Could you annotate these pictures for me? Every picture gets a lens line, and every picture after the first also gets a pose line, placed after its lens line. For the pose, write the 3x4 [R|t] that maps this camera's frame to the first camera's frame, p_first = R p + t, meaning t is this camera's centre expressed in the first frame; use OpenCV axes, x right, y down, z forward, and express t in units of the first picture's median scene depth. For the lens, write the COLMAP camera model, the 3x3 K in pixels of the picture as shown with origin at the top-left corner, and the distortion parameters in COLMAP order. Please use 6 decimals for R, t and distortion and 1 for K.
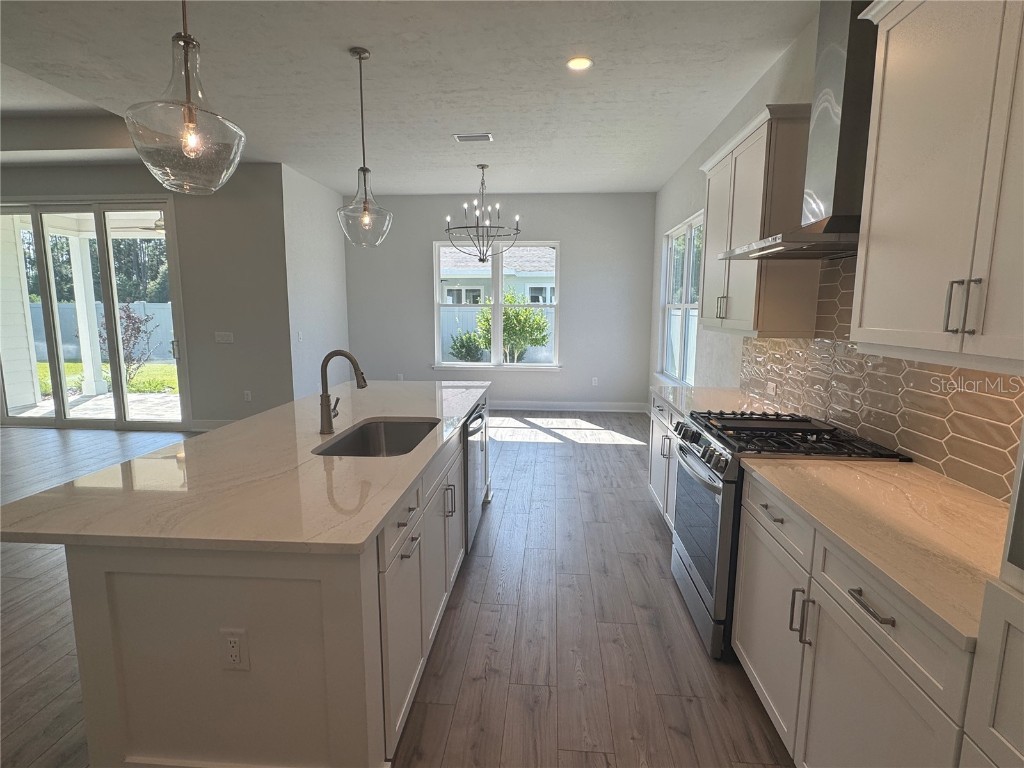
lens RADIAL K [[527.4, 0, 509.8], [0, 527.4, 389.4], [0, 0, 1]] dist [-0.001874, 0.000744]
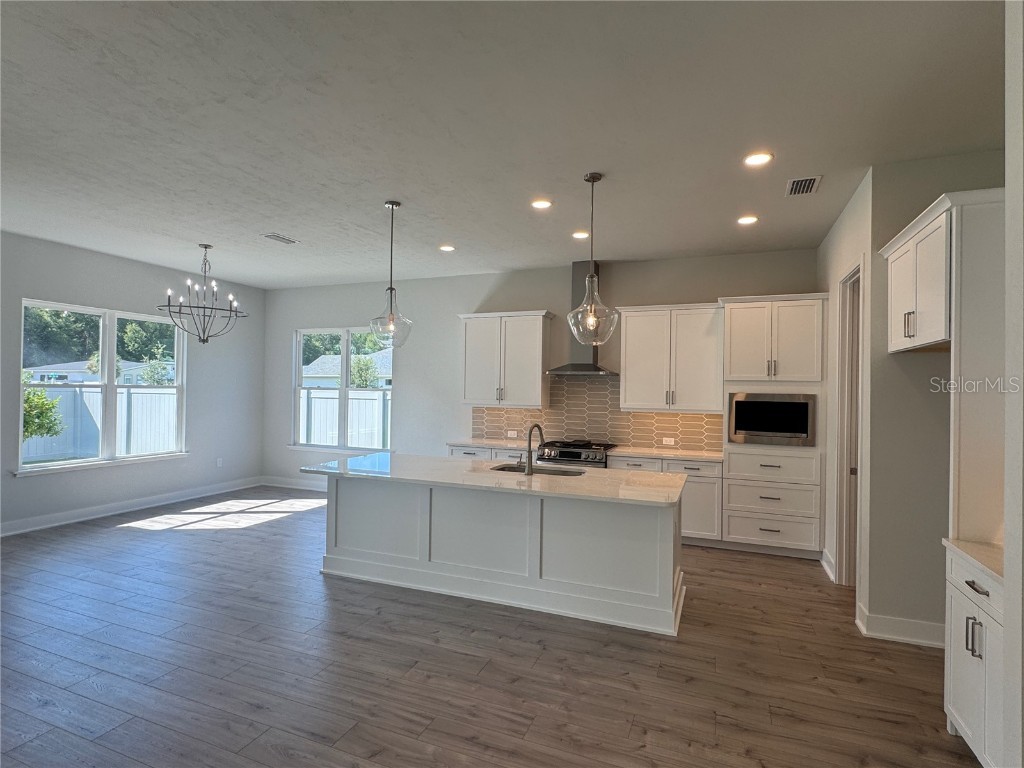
lens RADIAL K [[527.4, 0, 511.0], [0, 527.4, 381.6], [0, 0, 1]] dist [-0.001874, 0.000744]
pose [[0.300453, 0.013015, 0.953708, -0.759331], [0.131949, 0.989725, -0.055075, -0.047818], [-0.944626, 0.142388, 0.295648, 0.209044]]
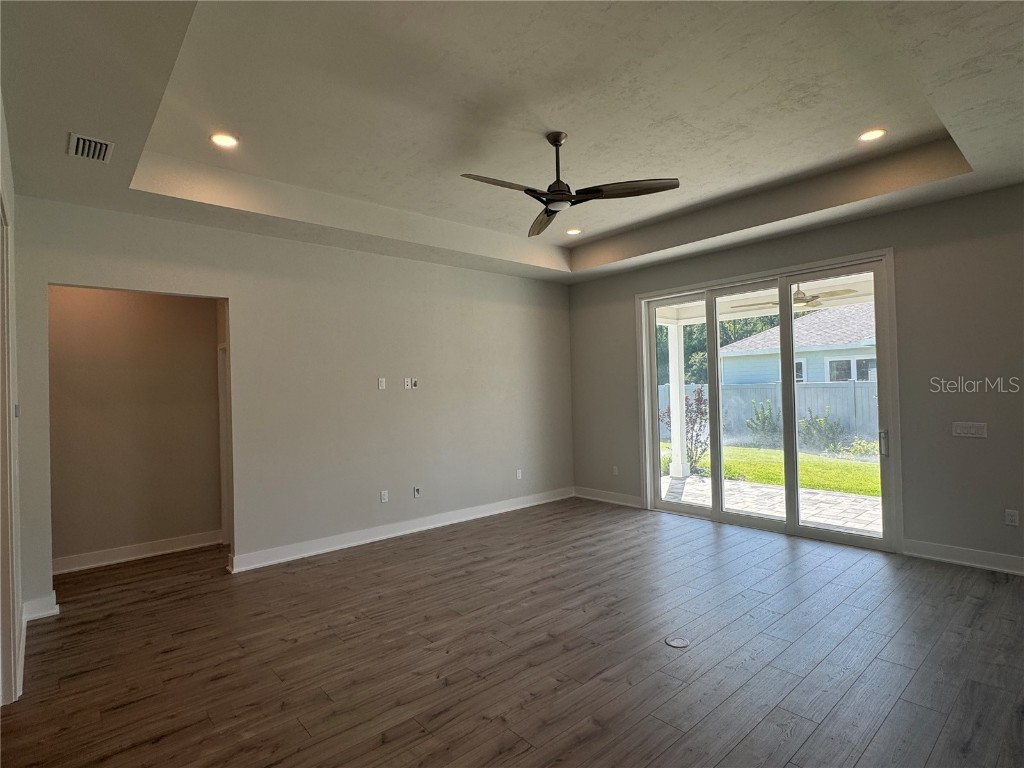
lens RADIAL K [[527.4, 0, 511.0], [0, 527.4, 379.4], [0, 0, 1]] dist [-0.001874, 0.000744]
pose [[0.721535, -0.037899, -0.691340, -0.488142], [-0.078079, 0.987678, -0.135633, -0.019706], [0.687961, 0.151843, 0.709685, 0.062886]]
